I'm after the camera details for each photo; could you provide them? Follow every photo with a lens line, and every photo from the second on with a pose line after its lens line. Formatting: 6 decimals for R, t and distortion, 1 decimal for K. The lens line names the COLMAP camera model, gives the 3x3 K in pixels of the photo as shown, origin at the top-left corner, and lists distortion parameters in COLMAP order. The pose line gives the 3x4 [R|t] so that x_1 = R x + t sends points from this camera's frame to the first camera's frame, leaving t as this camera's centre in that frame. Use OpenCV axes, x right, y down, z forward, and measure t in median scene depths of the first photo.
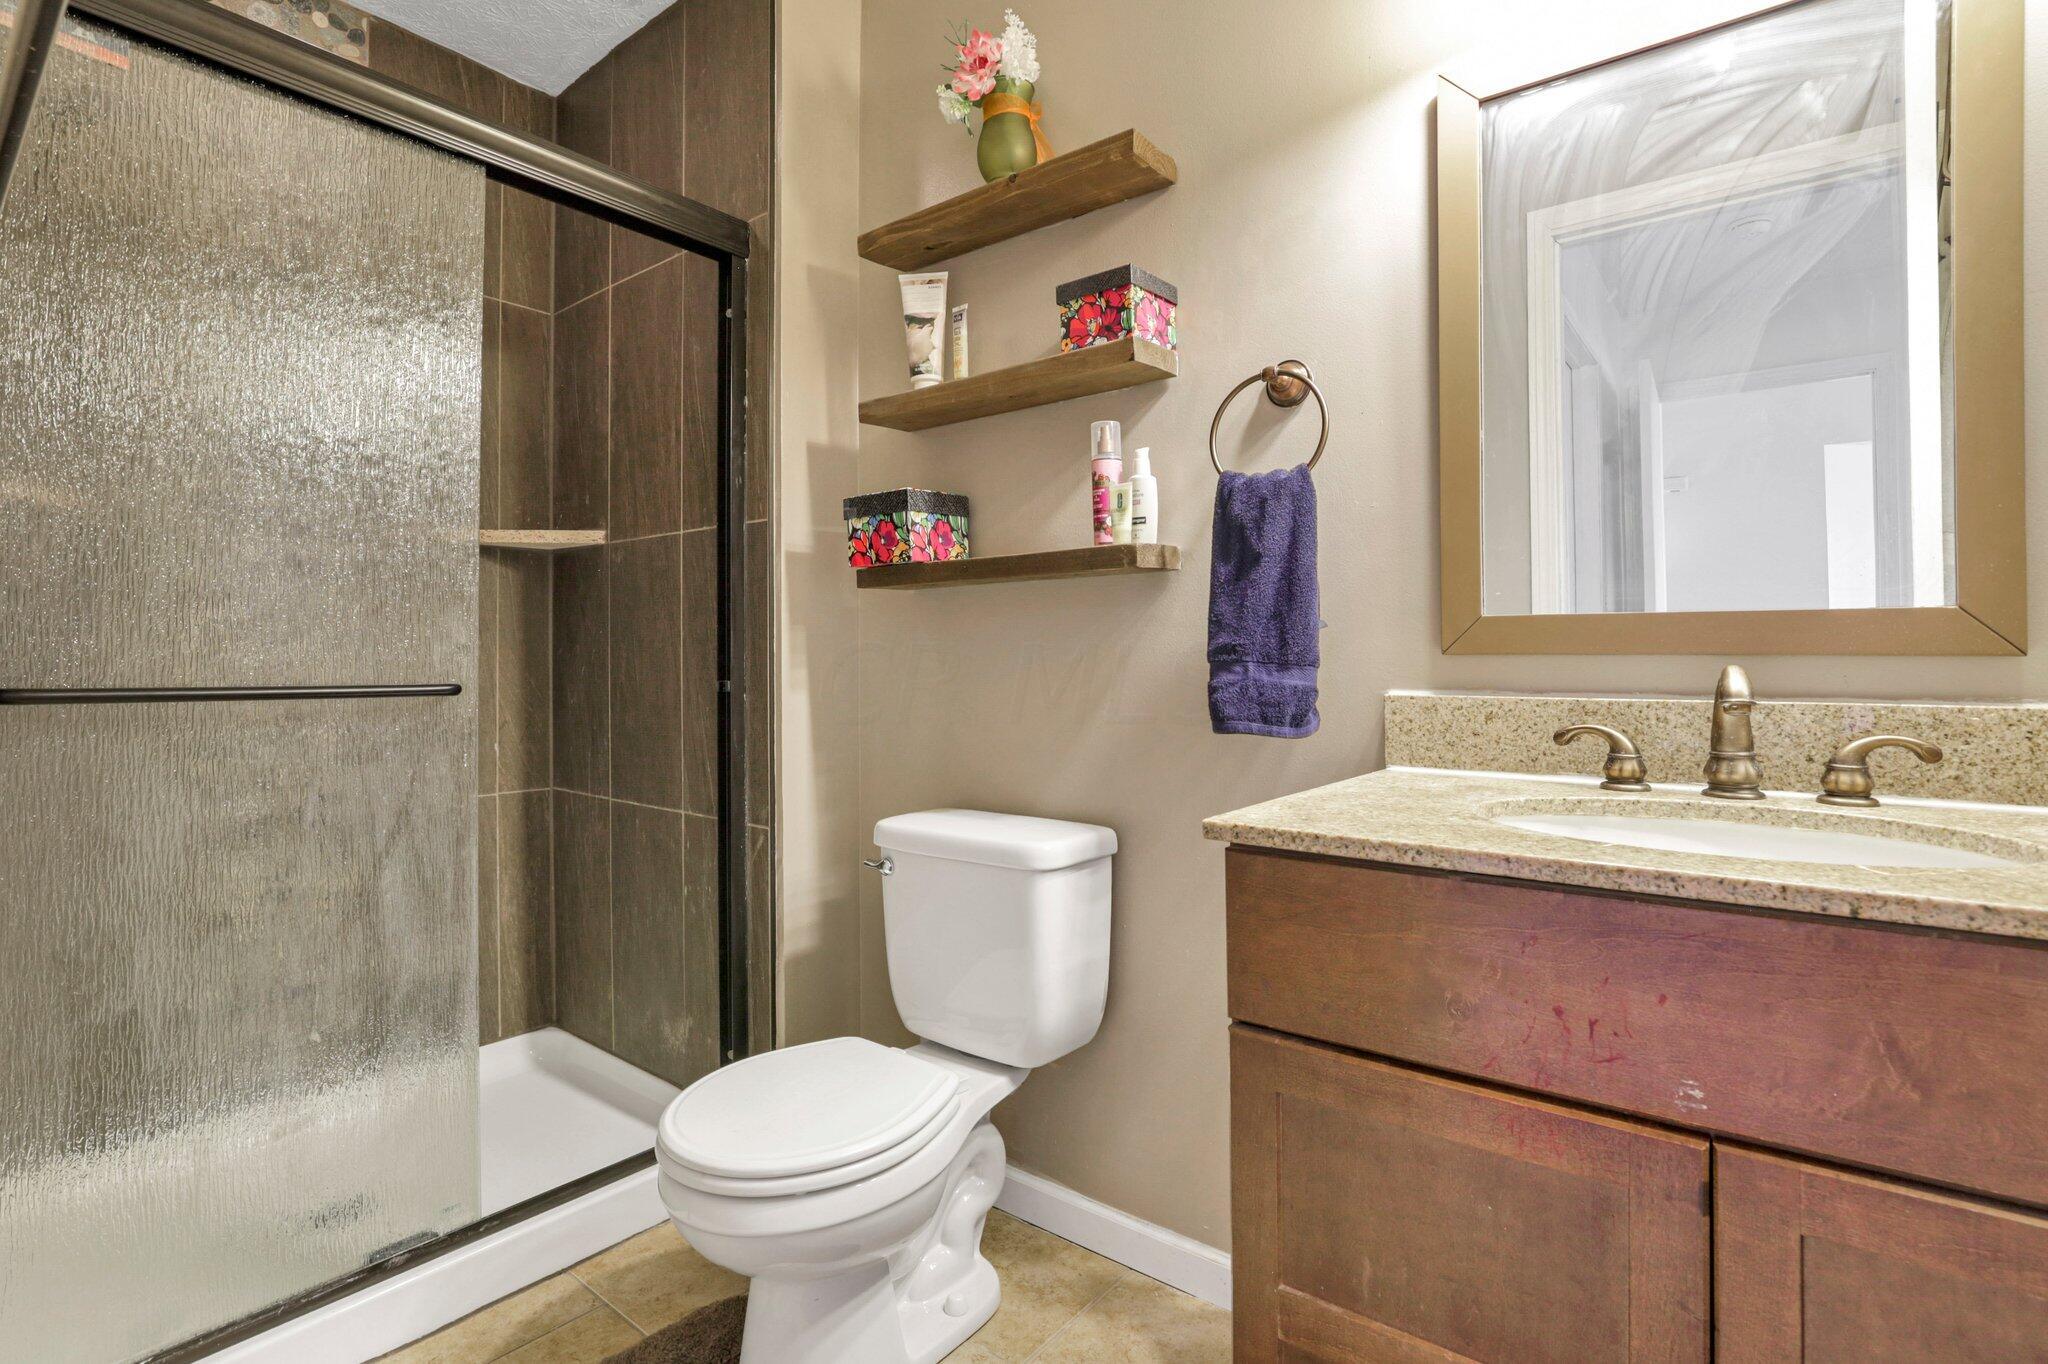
lens RADIAL K [[958.3, 0, 1027.1], [0, 958.3, 677.8], [0, 0, 1]] dist [-0.018692, 0.000142]
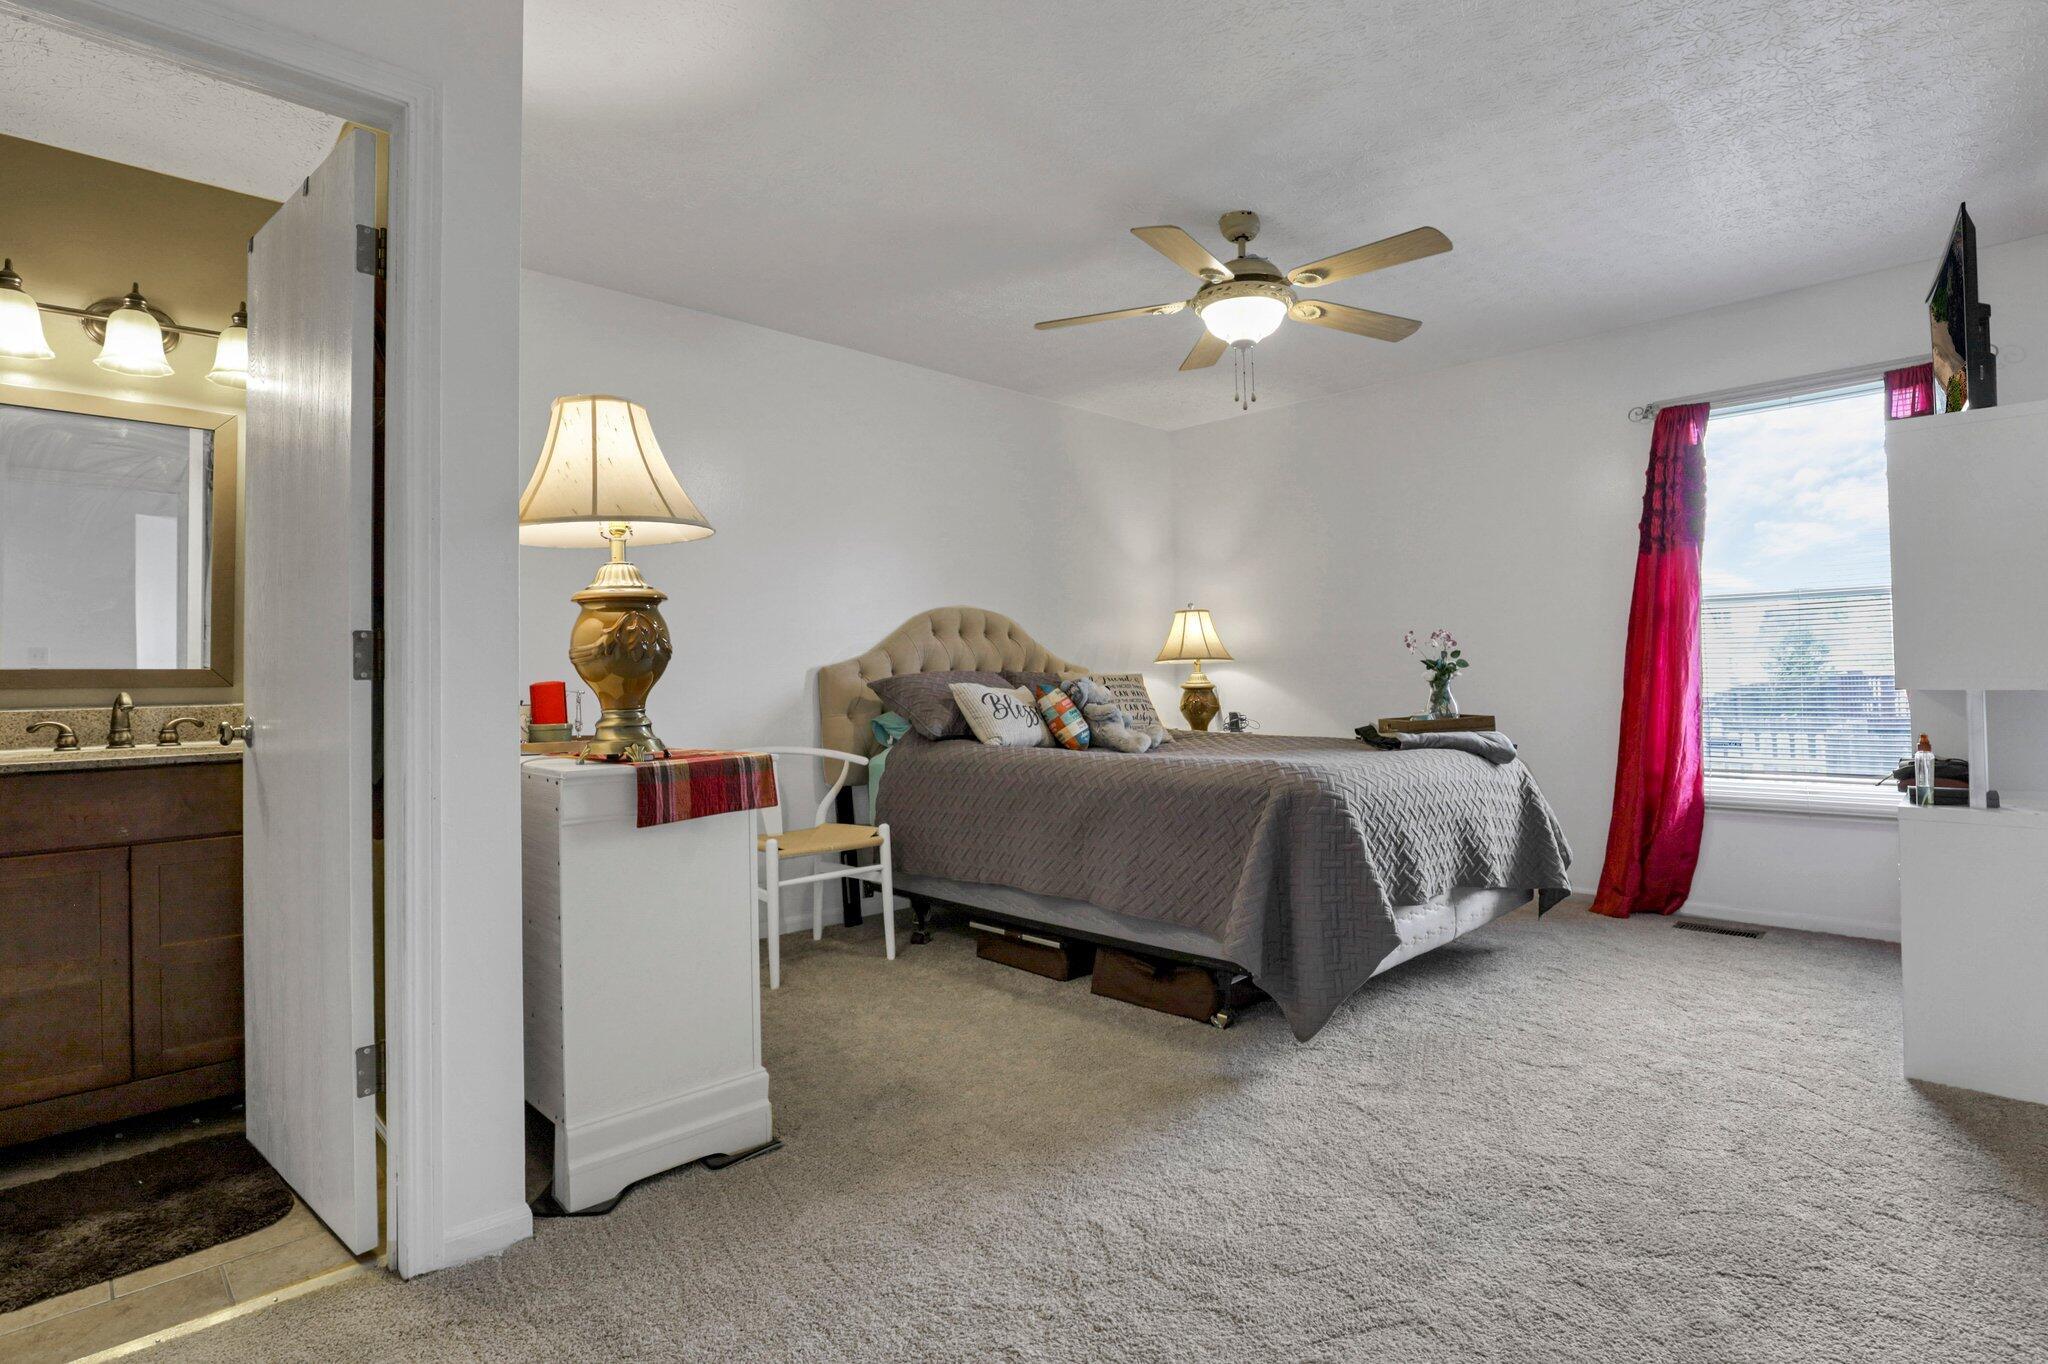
lens RADIAL K [[983.2, 0, 1026.8], [0, 983.2, 623.0], [0, 0, 1]] dist [-0.018210, -0.000038]
pose [[0.118524, 0.042573, 0.992038, -1.423908], [0.030716, 0.998445, -0.046518, -0.004410], [-0.992476, 0.035985, 0.117032, -1.570688]]
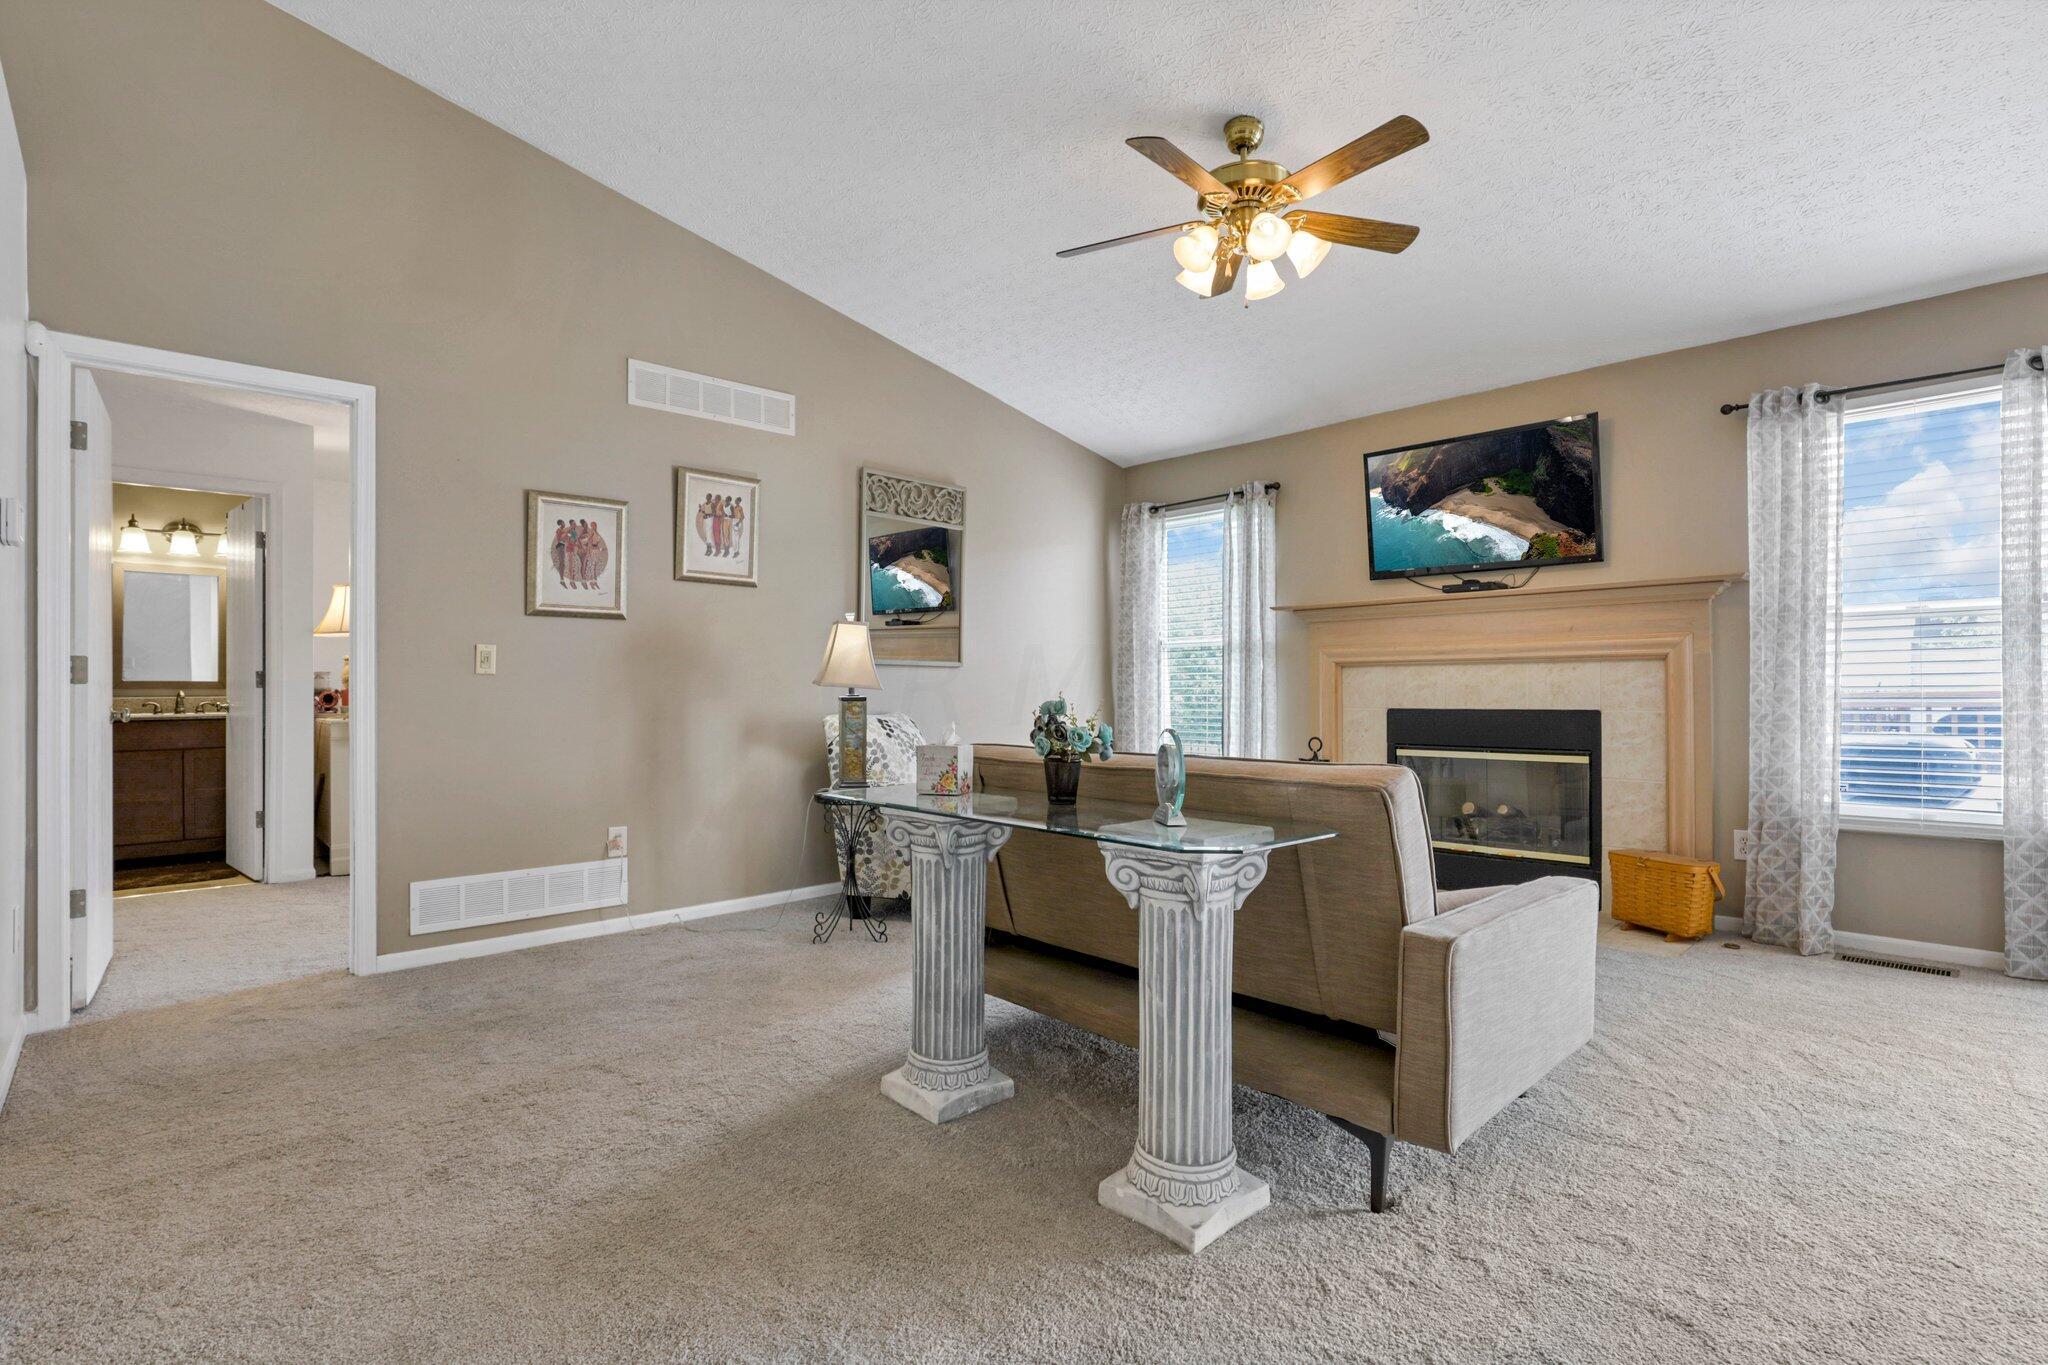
lens RADIAL K [[958.3, 0, 1027.1], [0, 958.3, 678.3], [0, 0, 1]] dist [-0.018692, 0.000142]
pose [[0.145614, 0.012190, 0.989266, -4.124802], [0.009520, 0.999861, -0.013722, 0.036455], [-0.989296, 0.011416, 0.145477, -4.857100]]
